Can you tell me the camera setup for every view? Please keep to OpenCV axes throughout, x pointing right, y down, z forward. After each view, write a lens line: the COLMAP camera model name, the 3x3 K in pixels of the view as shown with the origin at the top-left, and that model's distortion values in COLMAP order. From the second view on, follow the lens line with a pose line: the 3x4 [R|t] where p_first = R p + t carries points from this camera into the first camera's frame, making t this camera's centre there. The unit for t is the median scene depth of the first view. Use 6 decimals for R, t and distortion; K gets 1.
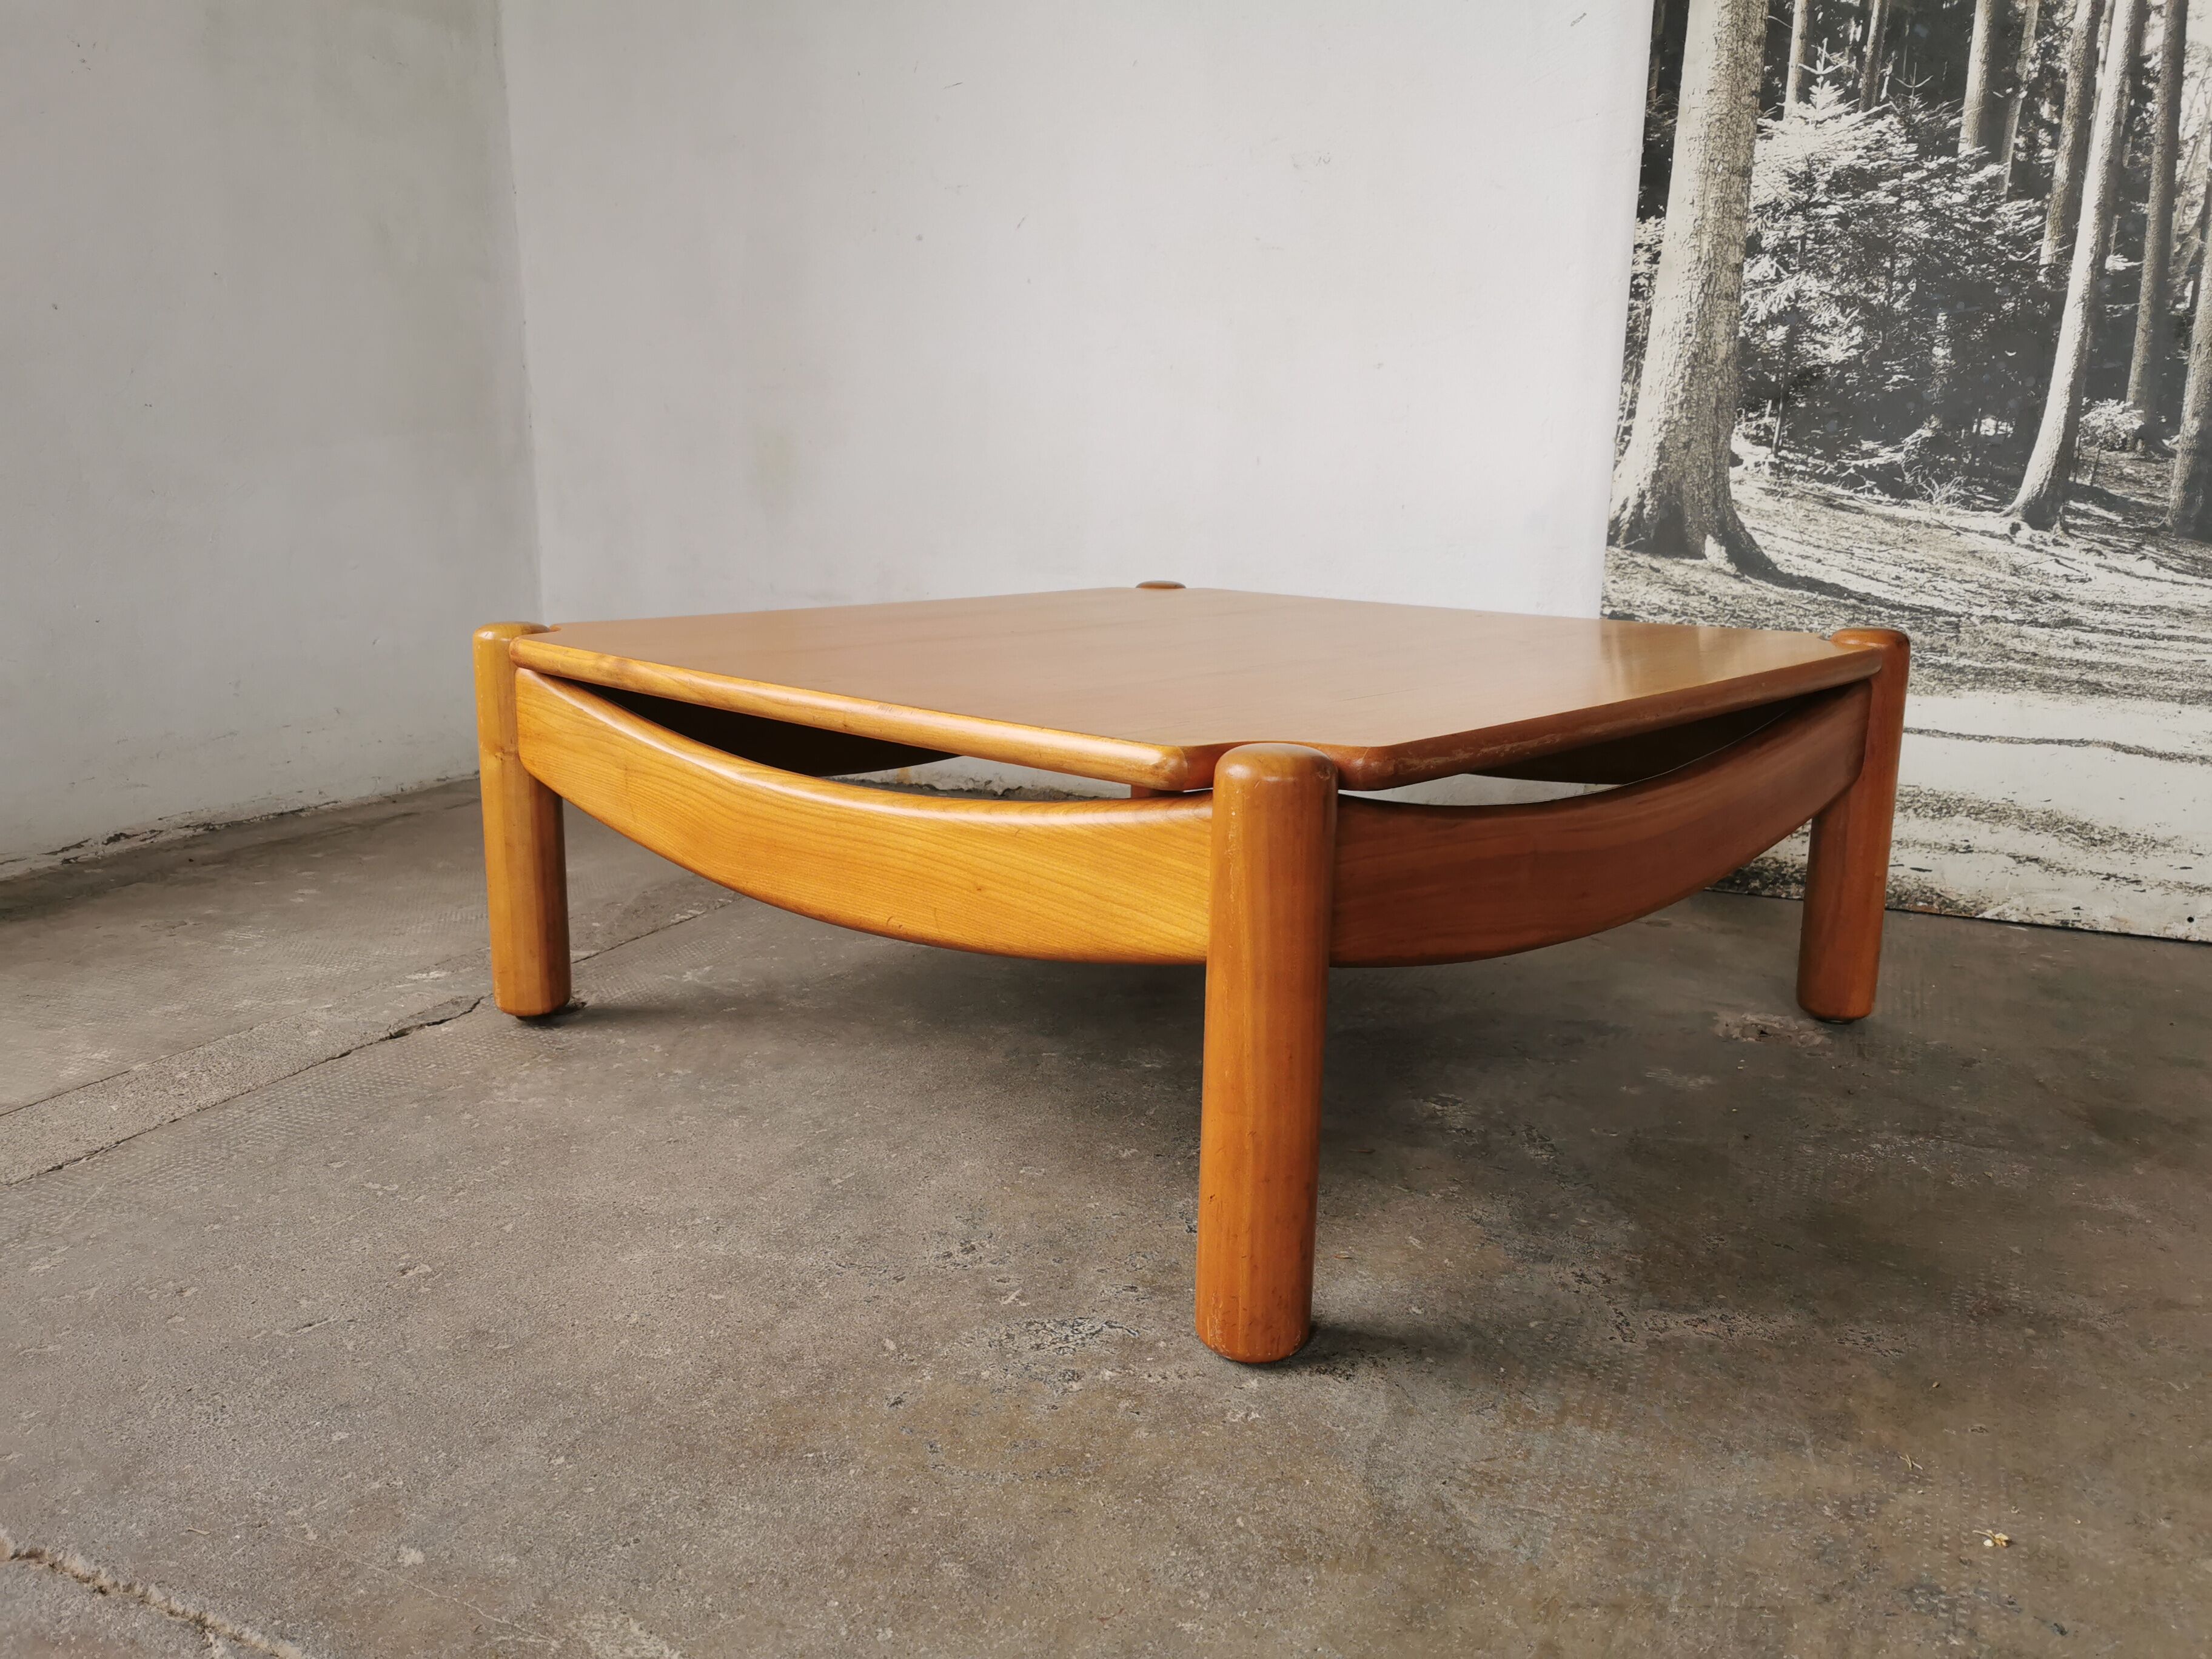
lens RADIAL K [[1726.2, 0, 1106.4], [0, 1726.2, 812.0], [0, 0, 1]] dist [0.058734, -0.094266]
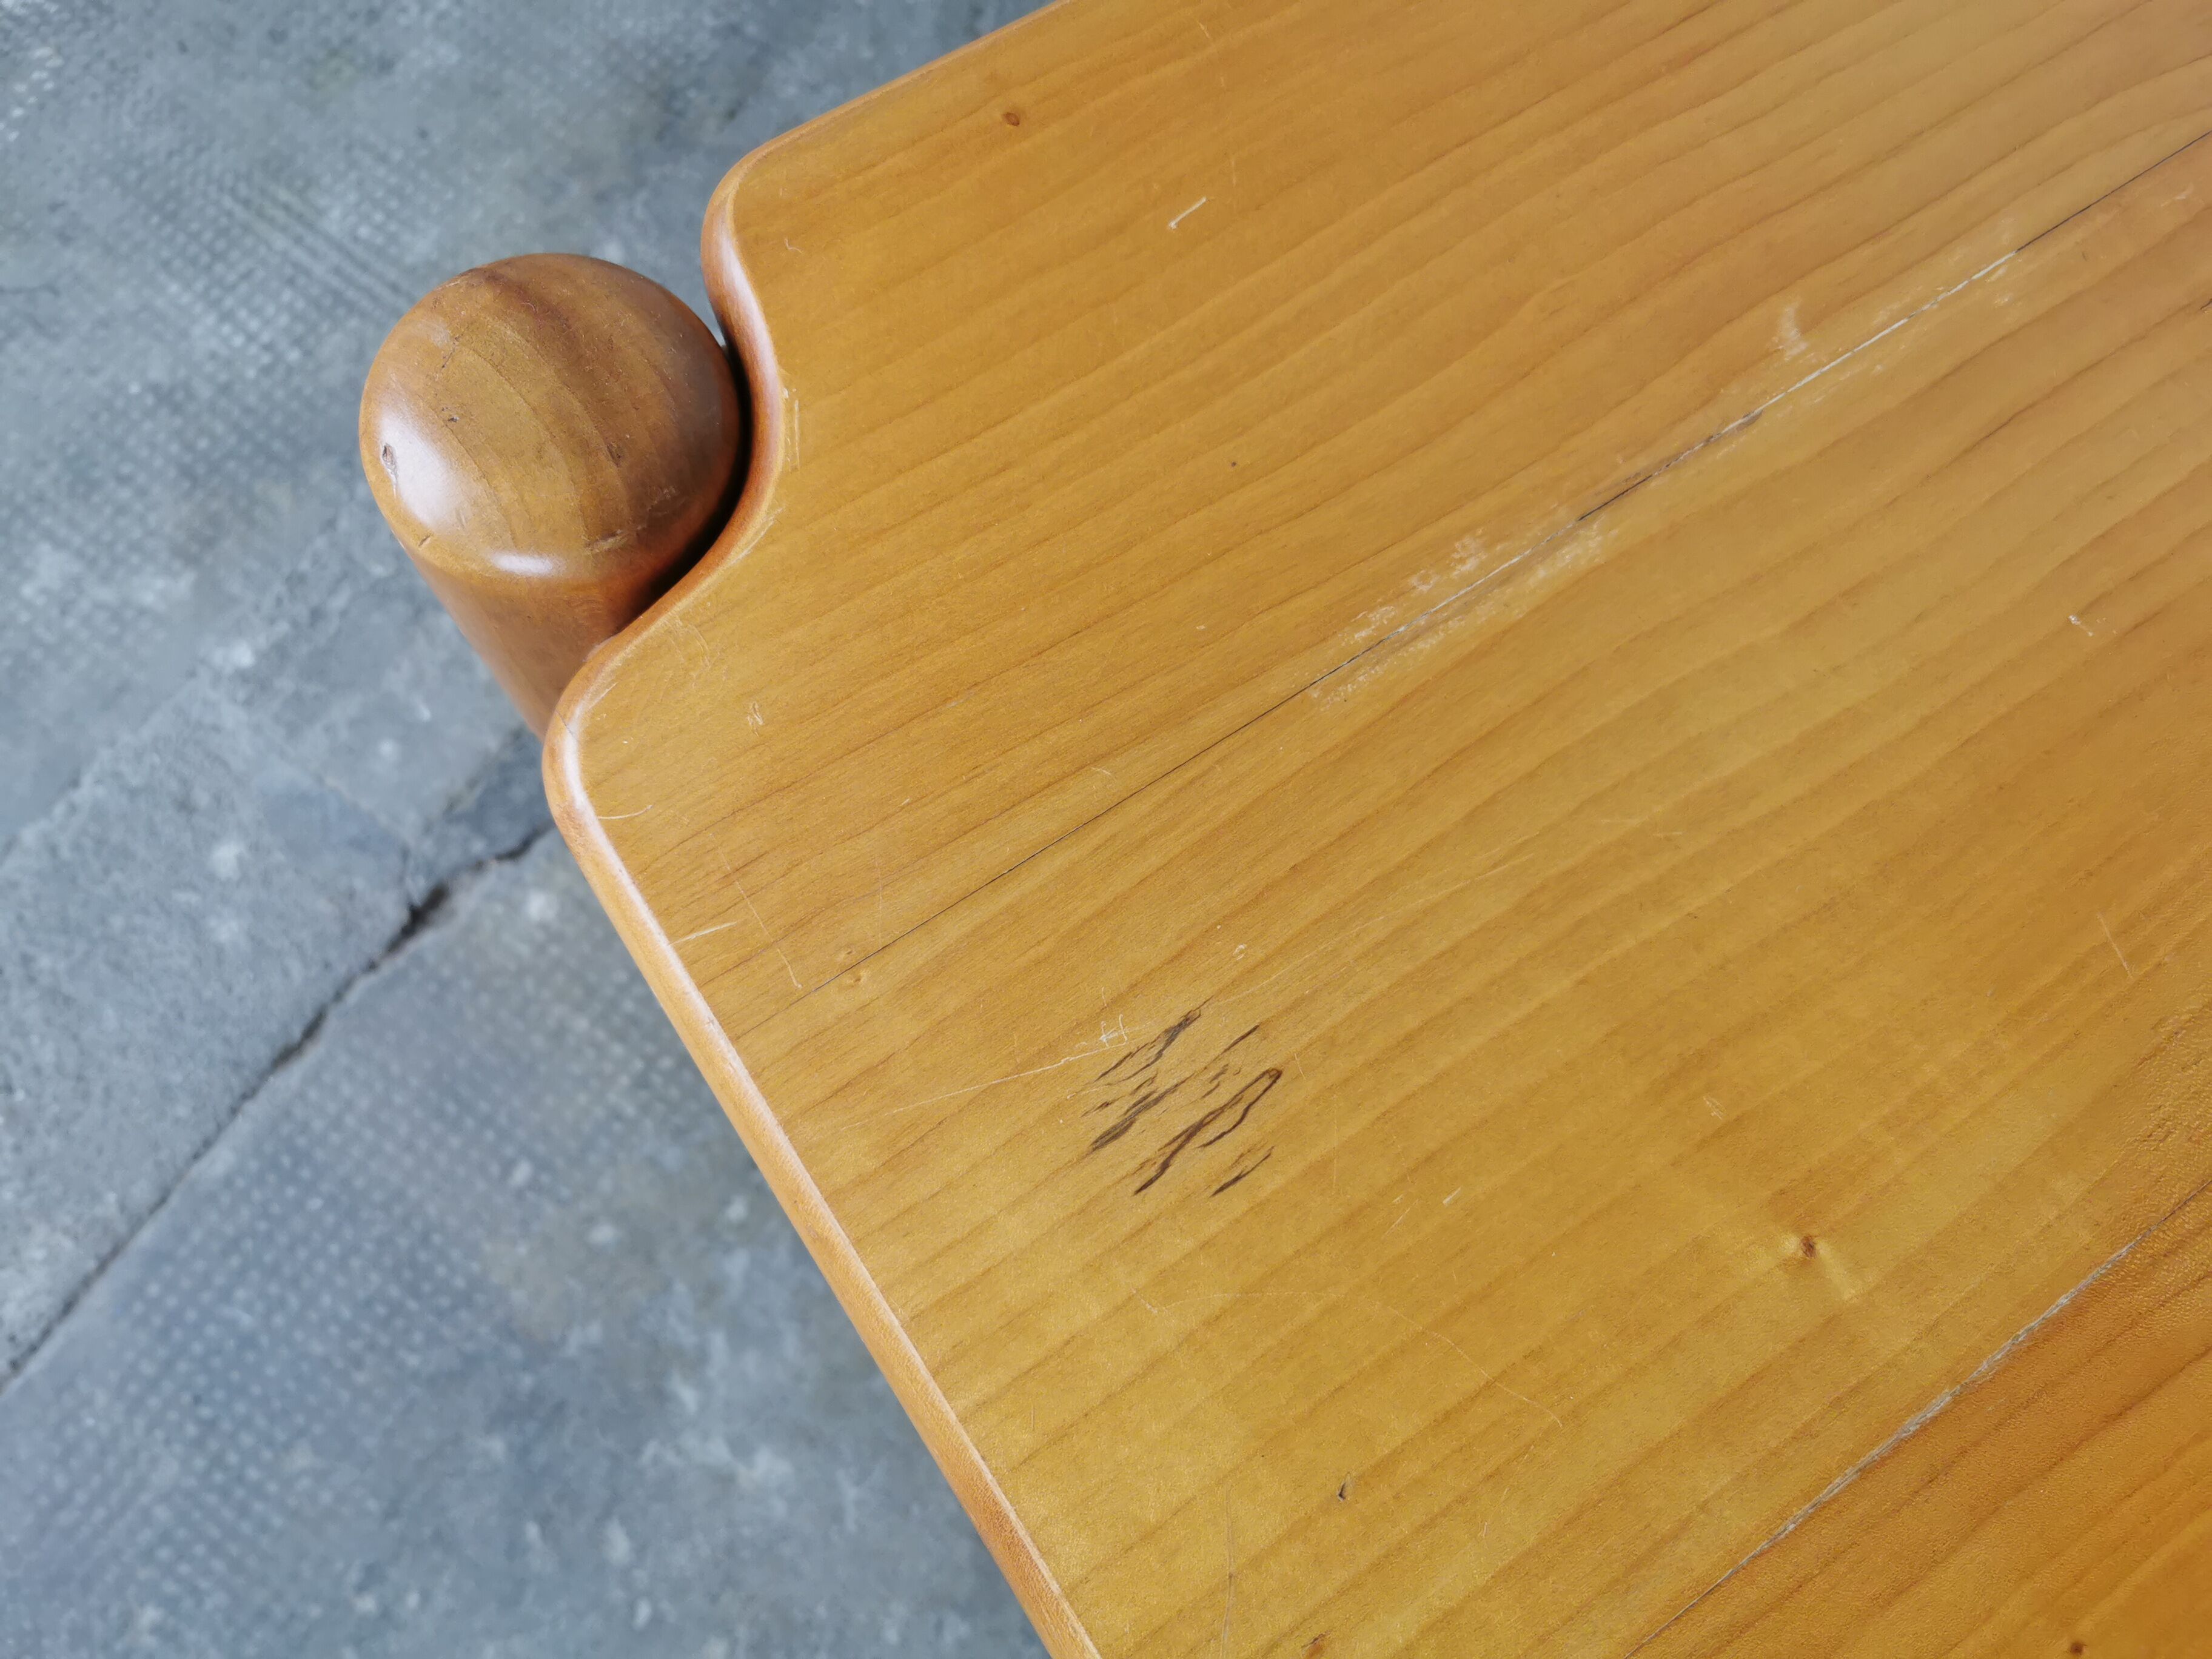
lens RADIAL K [[1800.0, 0, 1085.9], [0, 1800.0, 842.0], [0, 0, 1]] dist [0.013810, -0.052095]
pose [[0.970868, 0.239484, 0.007888, -0.210367], [-0.116125, 0.441465, 0.889732, -0.215543], [0.209594, -0.864729, 0.456414, 0.677877]]
